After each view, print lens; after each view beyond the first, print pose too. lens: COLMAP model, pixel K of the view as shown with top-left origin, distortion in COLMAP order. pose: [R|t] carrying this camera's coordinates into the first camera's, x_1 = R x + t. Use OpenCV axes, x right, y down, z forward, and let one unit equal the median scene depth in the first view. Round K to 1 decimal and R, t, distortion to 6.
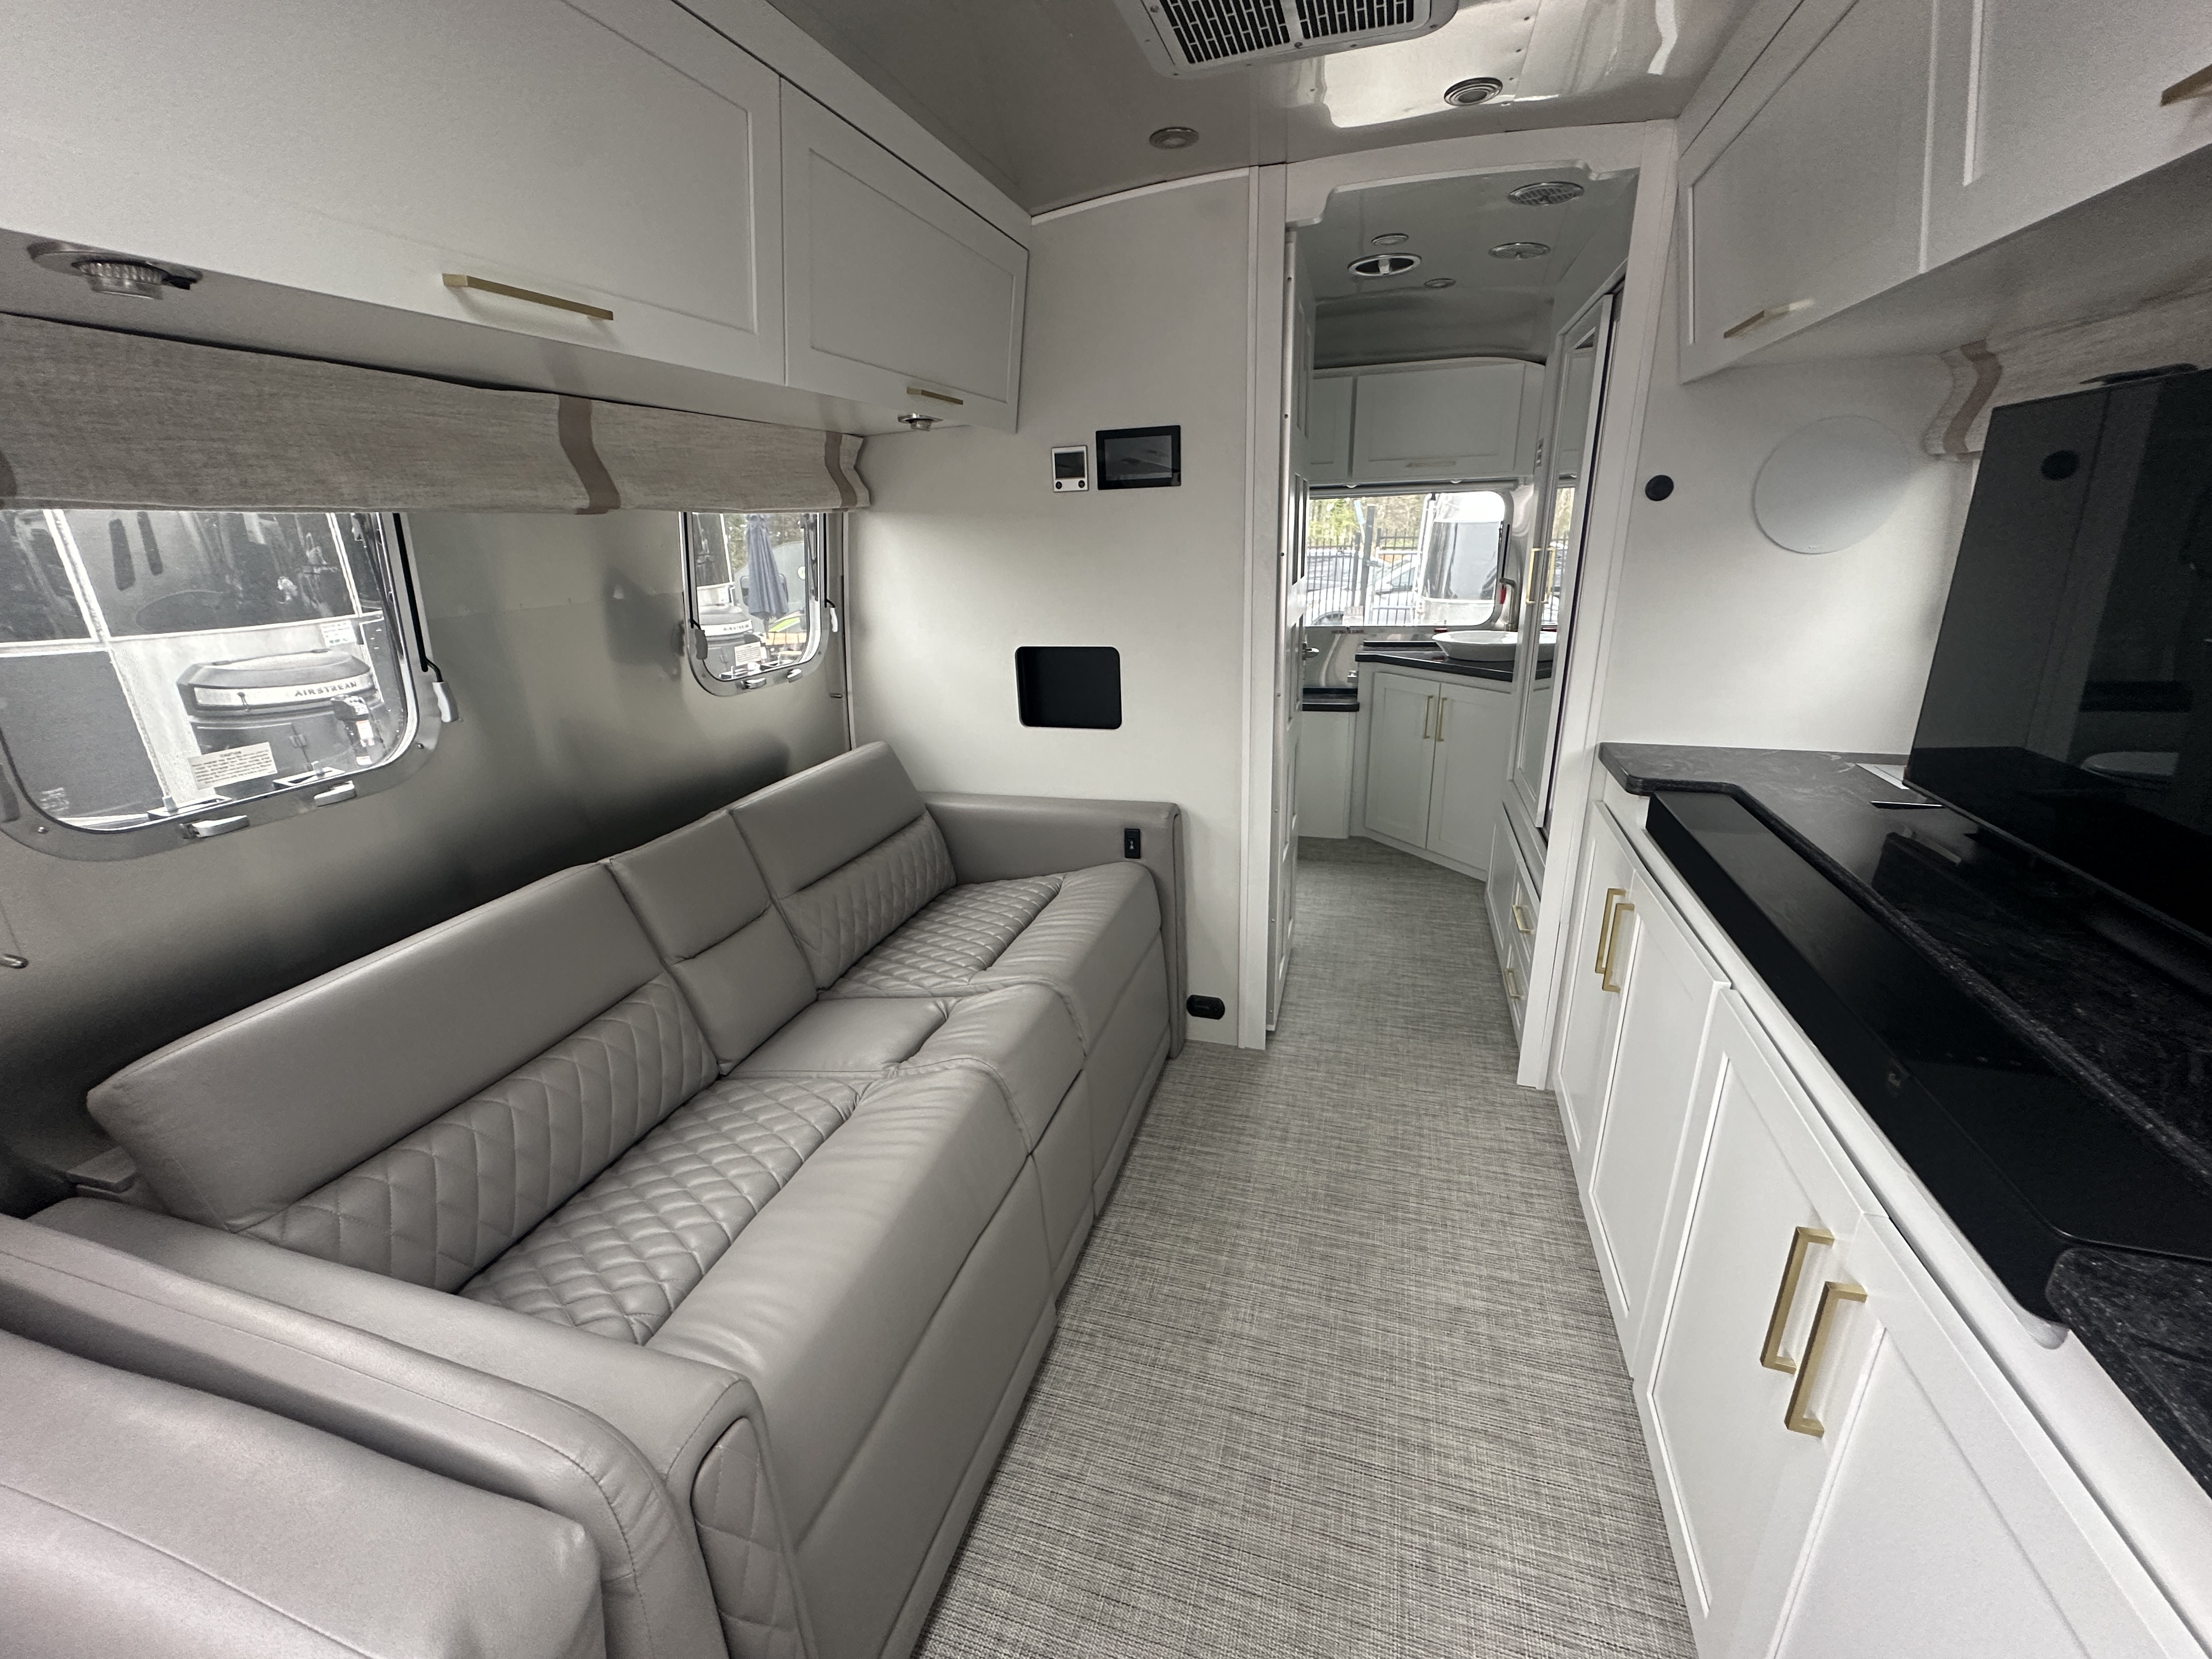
lens RADIAL K [[879.4, 0, 1107.4], [0, 879.4, 829.6], [0, 0, 1]] dist [-0.004985, 0.001445]
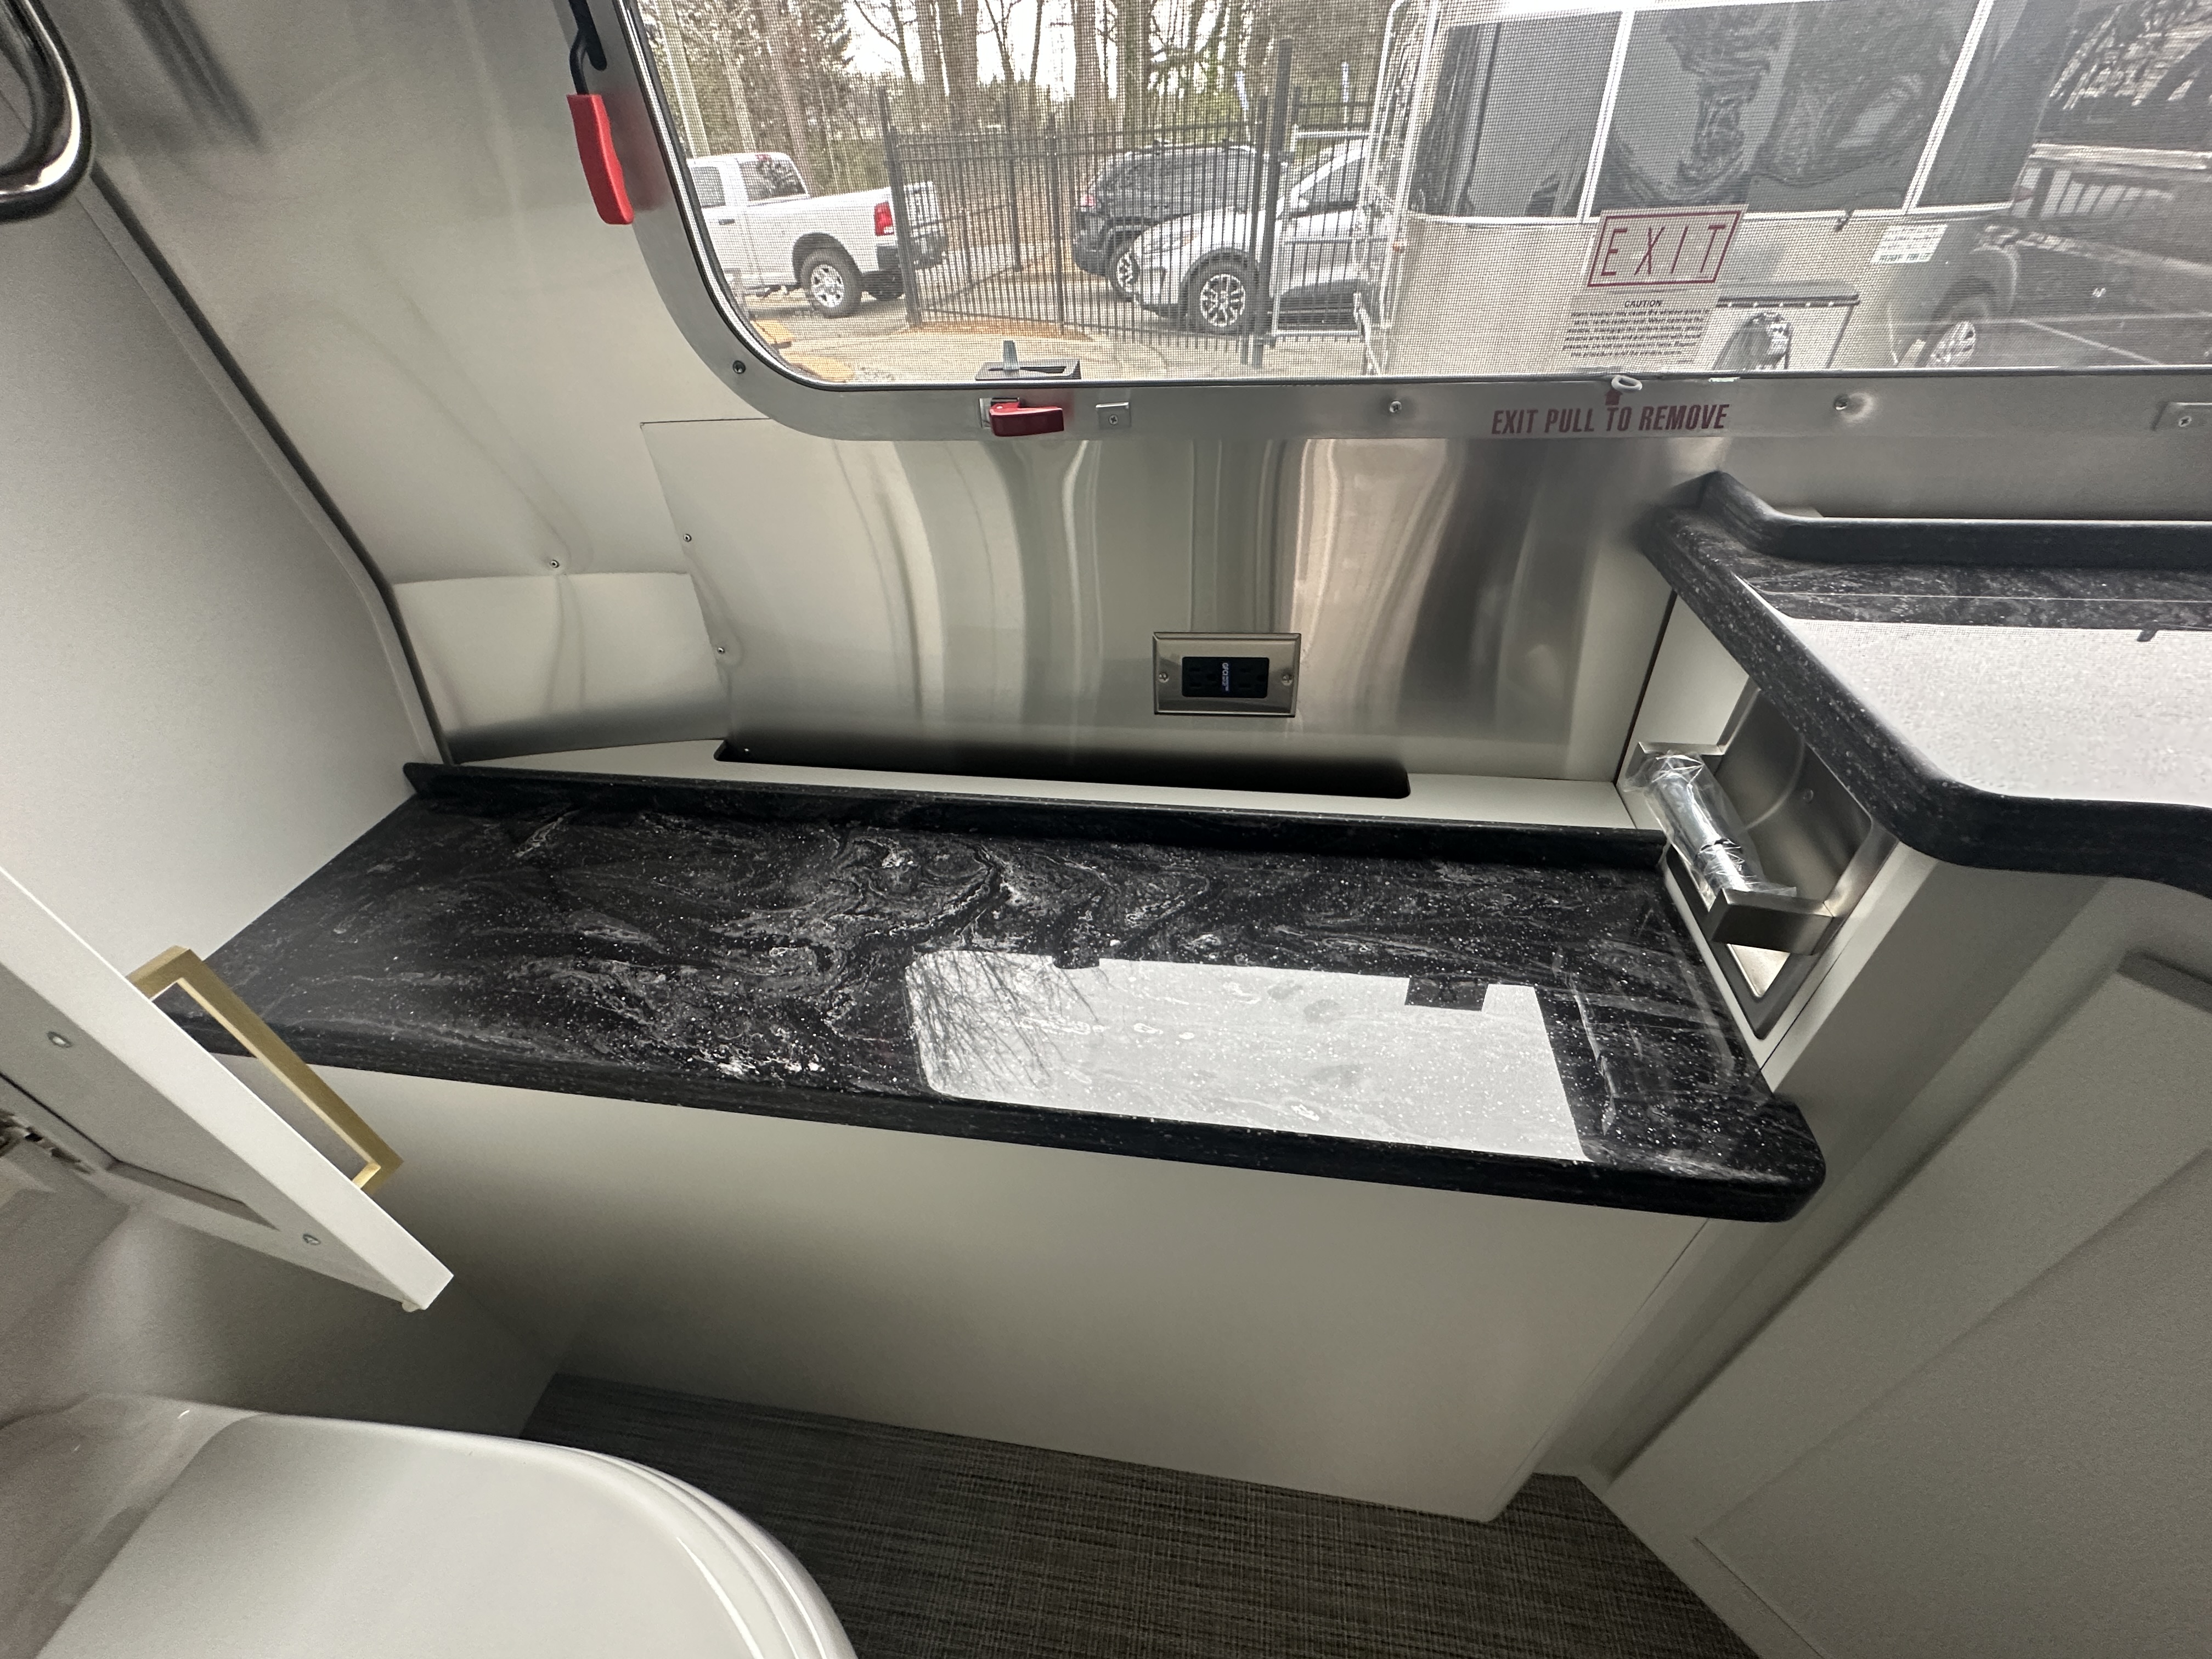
lens RADIAL K [[879.4, 0, 1105.2], [0, 879.4, 833.1], [0, 0, 1]] dist [-0.004985, 0.001445]
pose [[0.987841, -0.102953, 0.116492, 0.339842], [0.058157, 0.939619, 0.337245, -0.430469], [-0.144178, -0.326369, 0.934182, 1.715674]]
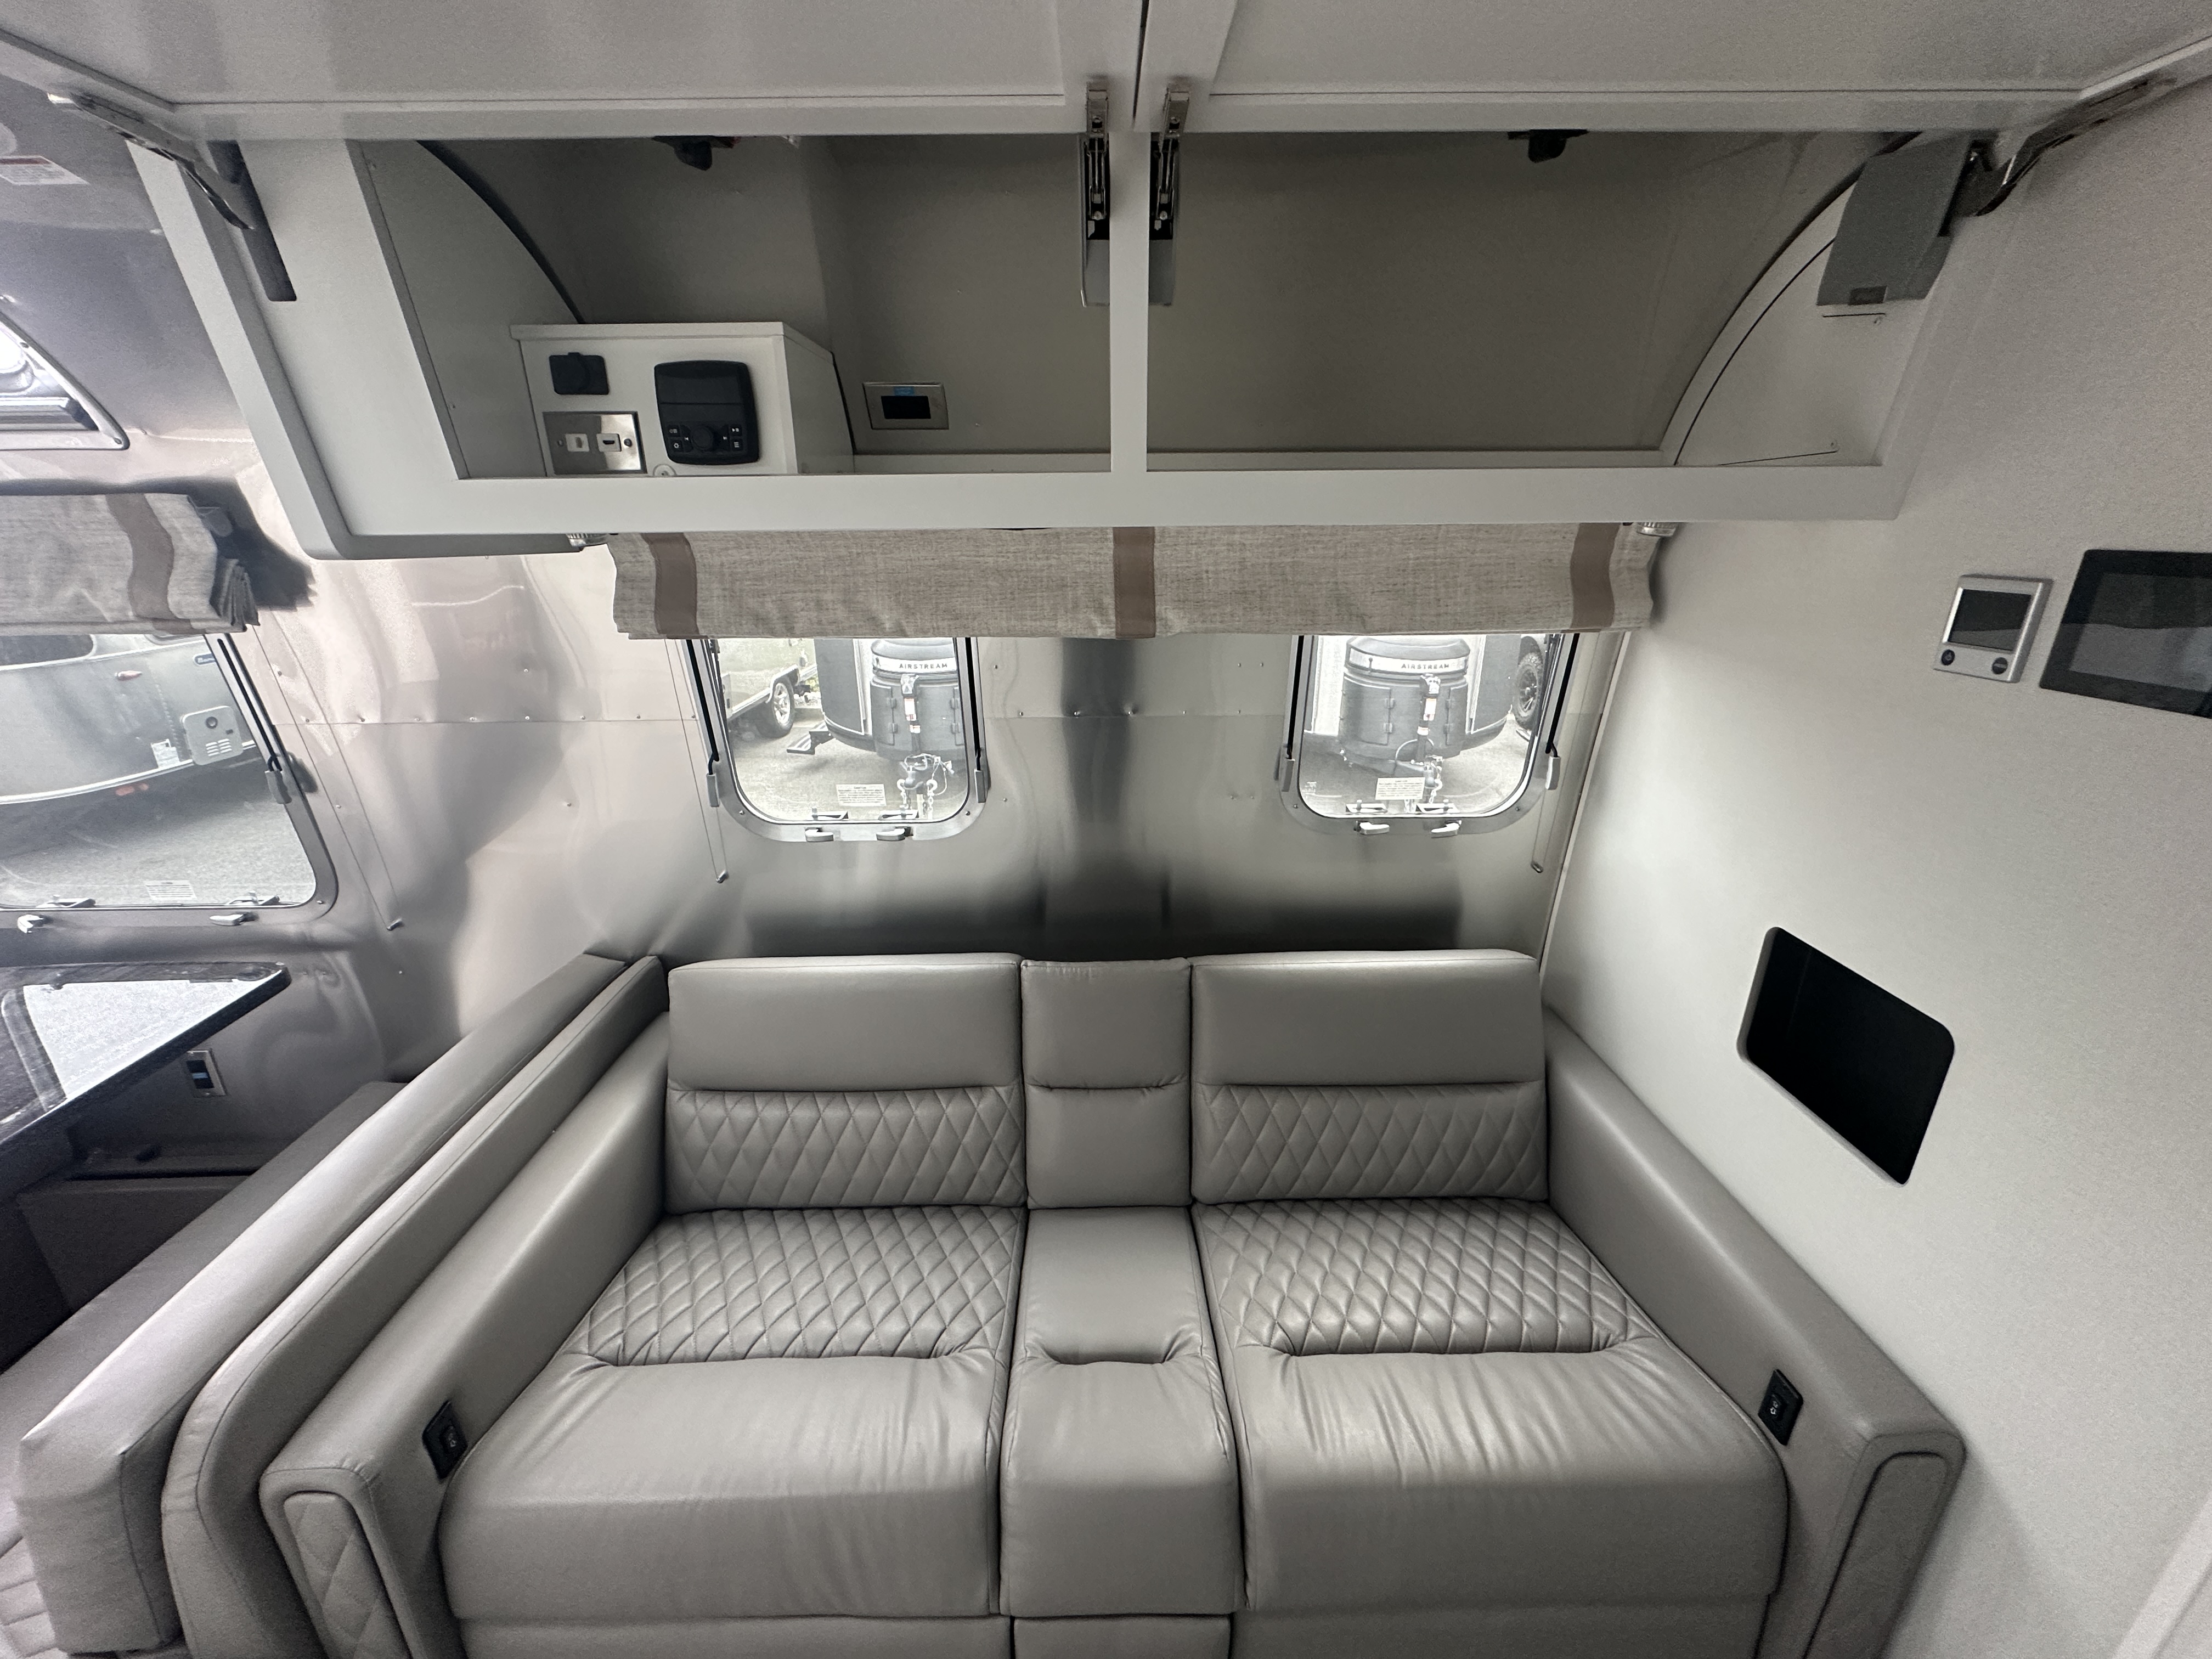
lens RADIAL K [[879.4, 0, 1100.7], [0, 879.4, 832.8], [0, 0, 1]] dist [-0.004985, 0.001445]
pose [[0.311075, 0.351504, -0.882993, 0.240186], [-0.314694, 0.914774, 0.253290, -0.293361], [0.896772, 0.199081, 0.395179, 0.464138]]
